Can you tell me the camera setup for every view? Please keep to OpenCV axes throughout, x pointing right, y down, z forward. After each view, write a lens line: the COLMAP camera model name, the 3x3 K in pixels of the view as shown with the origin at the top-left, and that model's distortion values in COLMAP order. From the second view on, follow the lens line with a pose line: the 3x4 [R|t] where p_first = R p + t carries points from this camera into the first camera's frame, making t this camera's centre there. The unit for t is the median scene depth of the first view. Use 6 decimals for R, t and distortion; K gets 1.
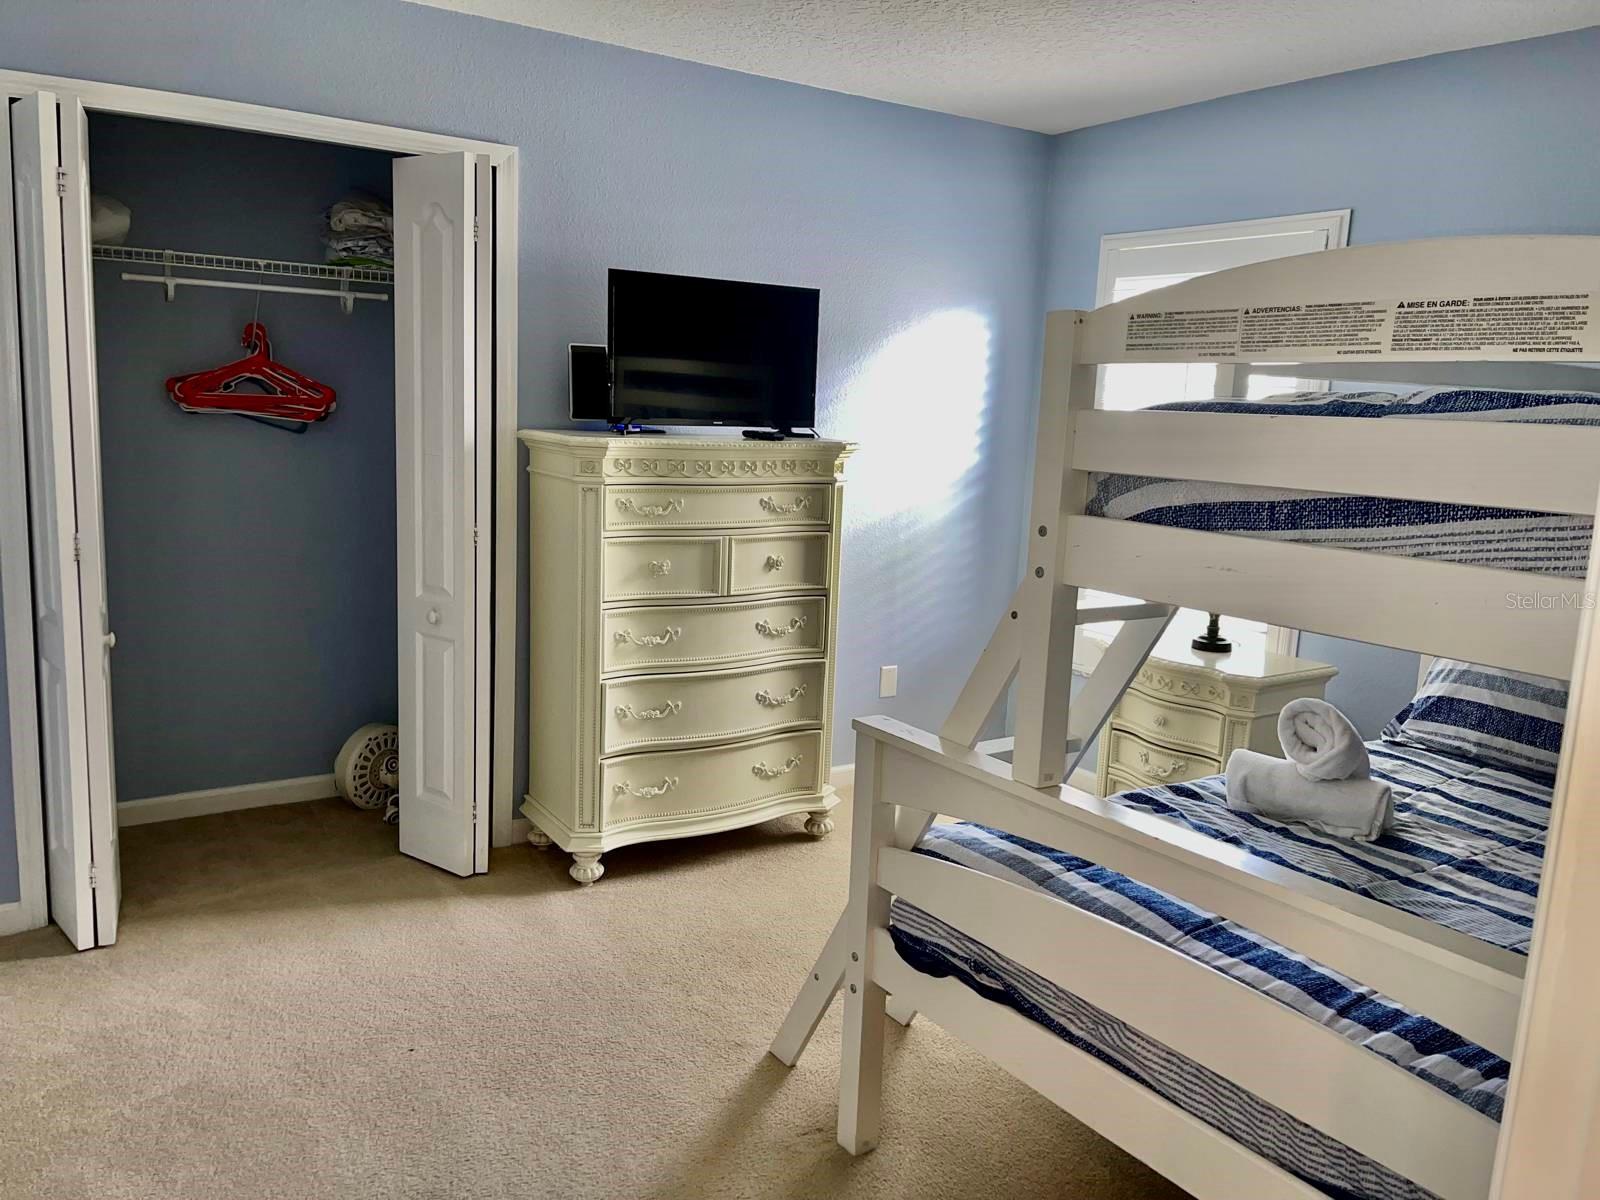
lens RADIAL K [[1202.5, 0, 799.5], [0, 1202.5, 598.6], [0, 0, 1]] dist [0.003032, 0.000036]
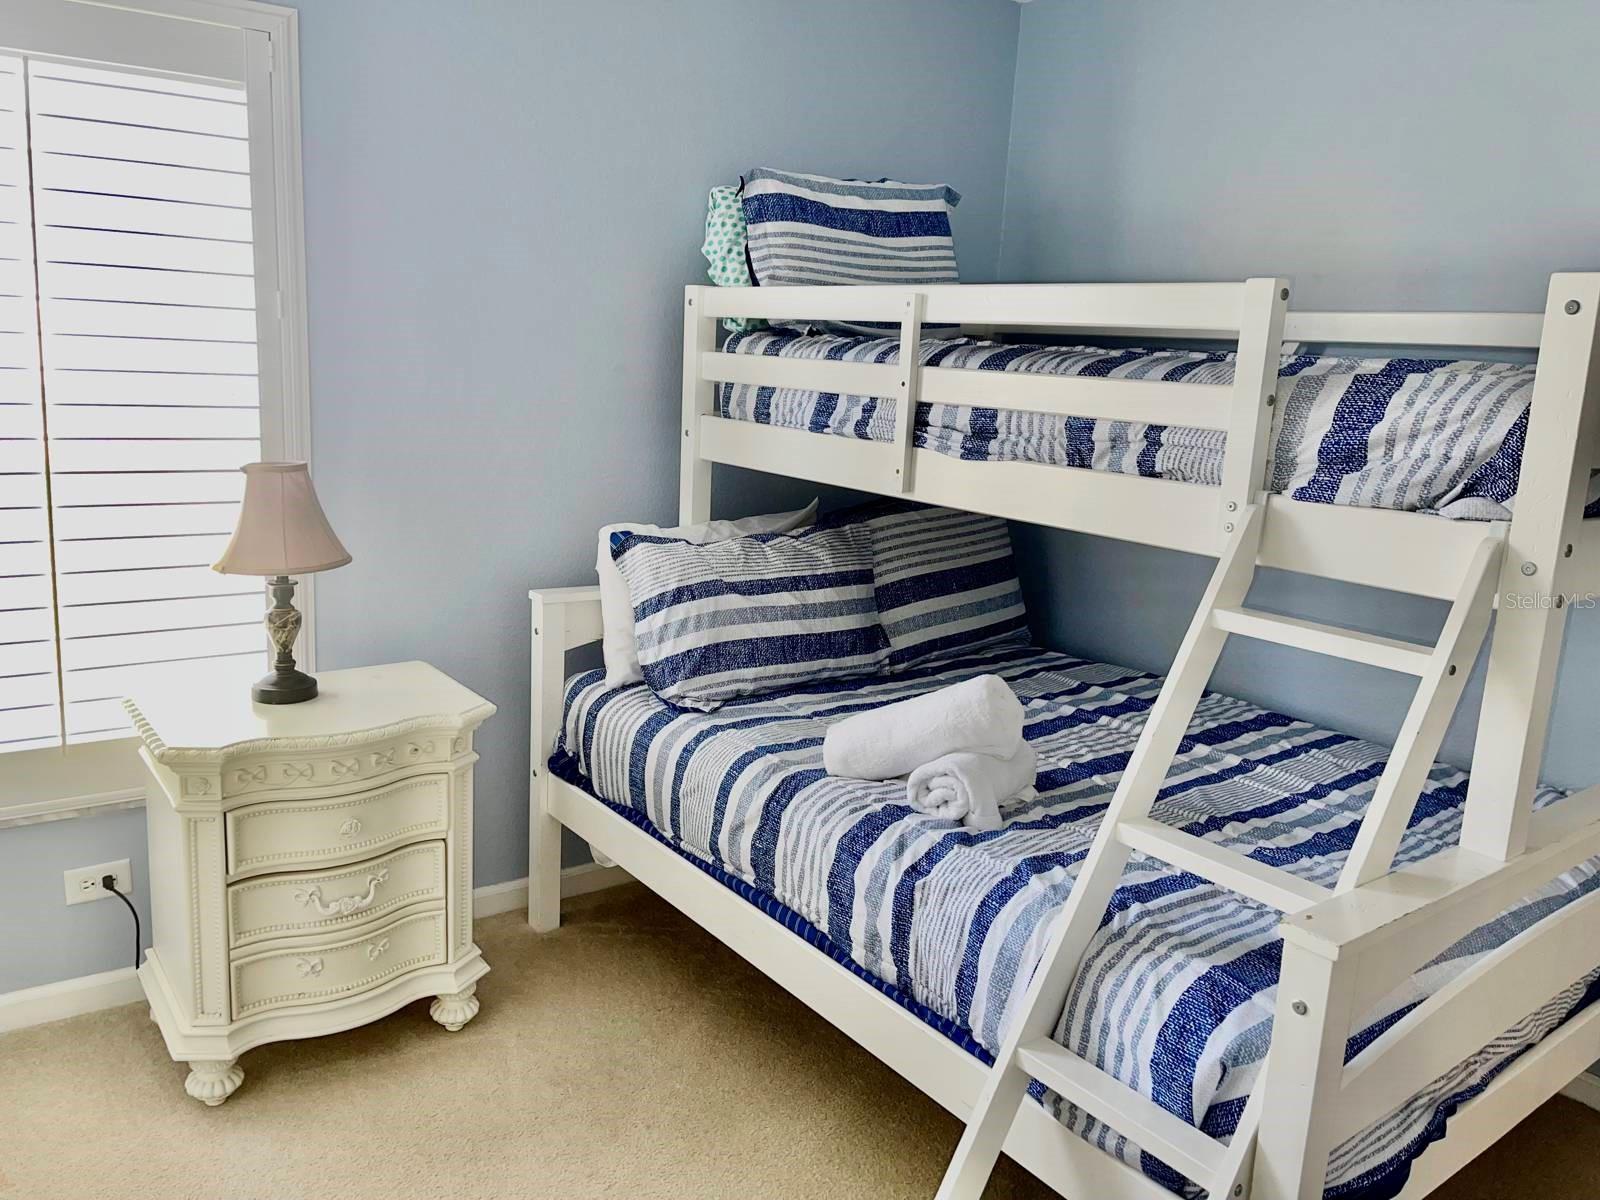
lens RADIAL K [[1202.5, 0, 799.5], [0, 1202.5, 596.4], [0, 0, 1]] dist [0.003032, 0.000036]
pose [[-0.056831, -0.244874, 0.967888, -0.359782], [0.103843, 0.962747, 0.249671, -0.181670], [-0.992969, 0.114698, -0.029286, 0.981814]]
